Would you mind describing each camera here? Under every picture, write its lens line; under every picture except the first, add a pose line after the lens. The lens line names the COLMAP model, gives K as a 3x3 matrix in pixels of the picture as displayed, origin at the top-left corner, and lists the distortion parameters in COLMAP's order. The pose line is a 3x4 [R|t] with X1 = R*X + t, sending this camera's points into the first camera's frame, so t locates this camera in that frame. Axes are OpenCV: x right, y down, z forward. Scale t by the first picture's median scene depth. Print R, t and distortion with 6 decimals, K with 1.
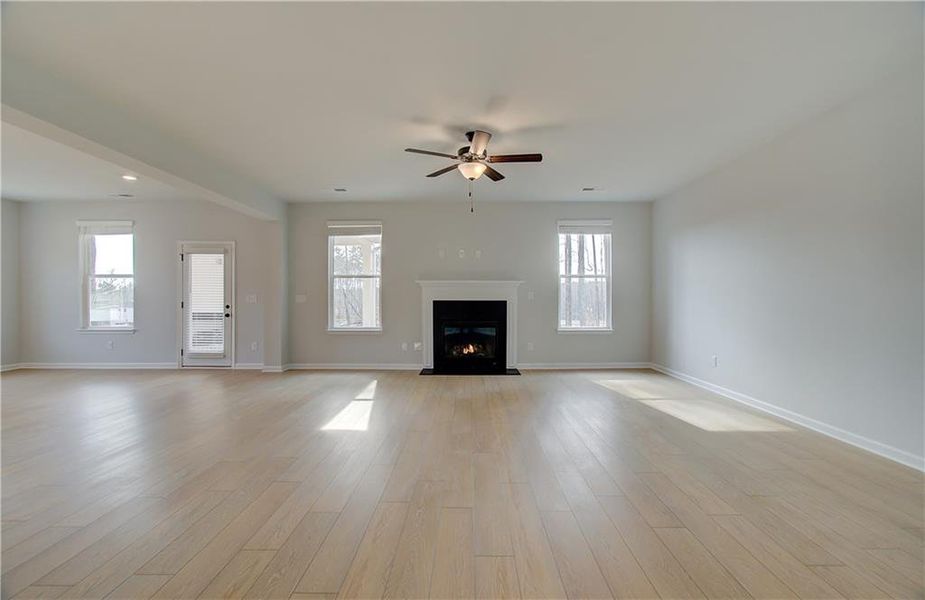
lens RADIAL K [[399.4, 0, 460.8], [0, 399.4, 299.1], [0, 0, 1]] dist [-0.010092, 0.004109]
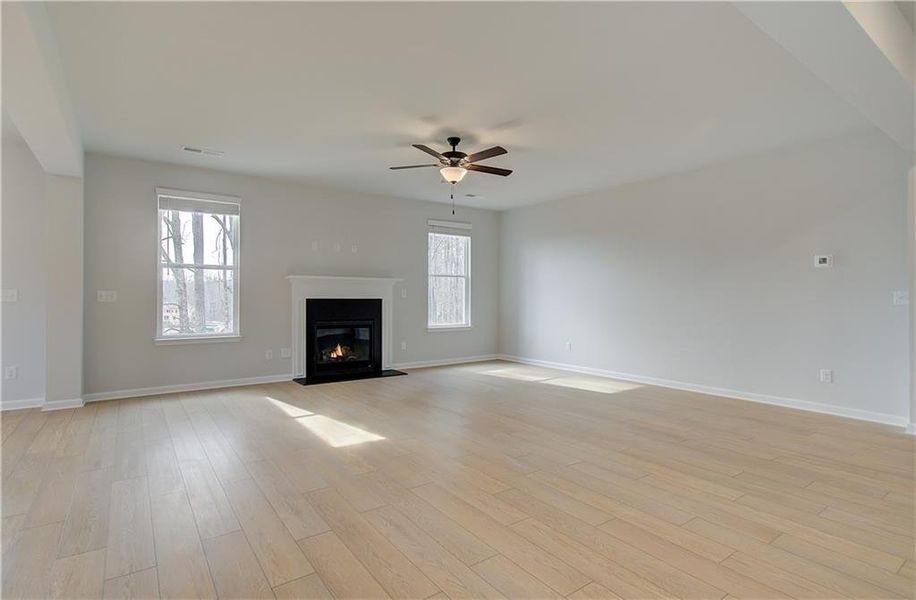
lens RADIAL K [[463.2, 0, 447.0], [0, 463.2, 294.2], [0, 0, 1]] dist [0.006839, -0.000257]
pose [[0.807686, 0.006333, 0.589578, -0.408192], [-0.002465, 0.999970, -0.007364, 0.000571], [-0.589607, 0.004495, 0.807678, 0.018477]]
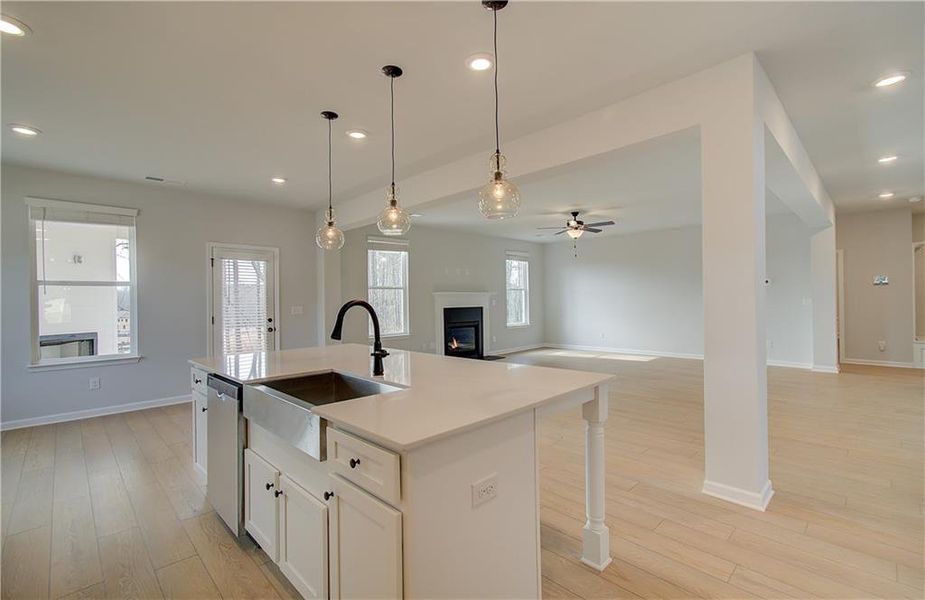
lens RADIAL K [[417.9, 0, 455.1], [0, 417.9, 299.5], [0, 0, 1]] dist [-0.008789, 0.000191]
pose [[0.713437, -0.009399, 0.700656, -0.959436], [0.014256, 0.999898, -0.001103, -0.020631], [-0.700574, 0.010775, 0.713498, 0.036130]]
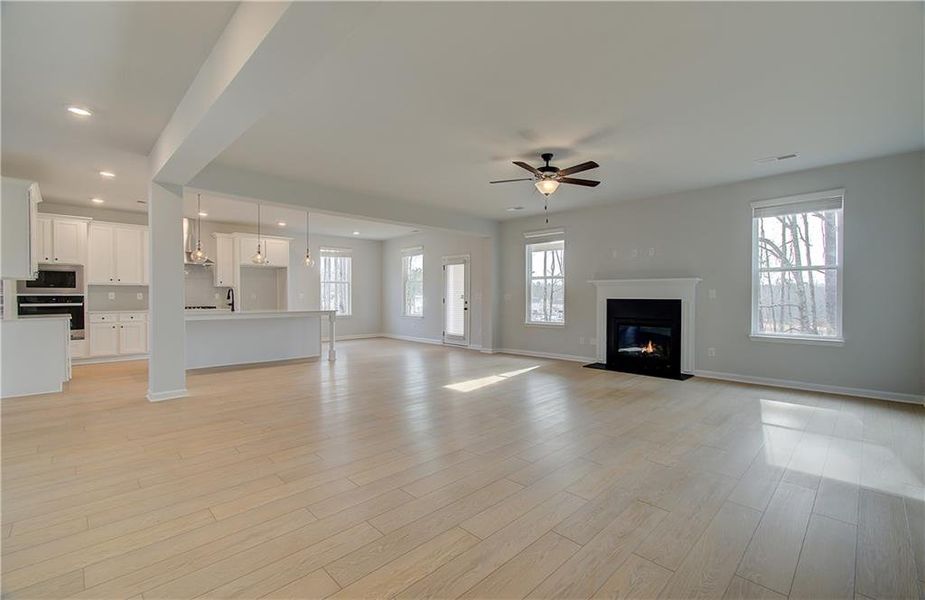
lens RADIAL K [[399.4, 0, 466.4], [0, 399.4, 299.9], [0, 0, 1]] dist [-0.010092, 0.004109]
pose [[0.717479, 0.007485, -0.696540, 0.391521], [-0.003390, 0.999968, 0.007255, -0.000094], [0.696572, -0.002844, 0.717481, 0.001328]]
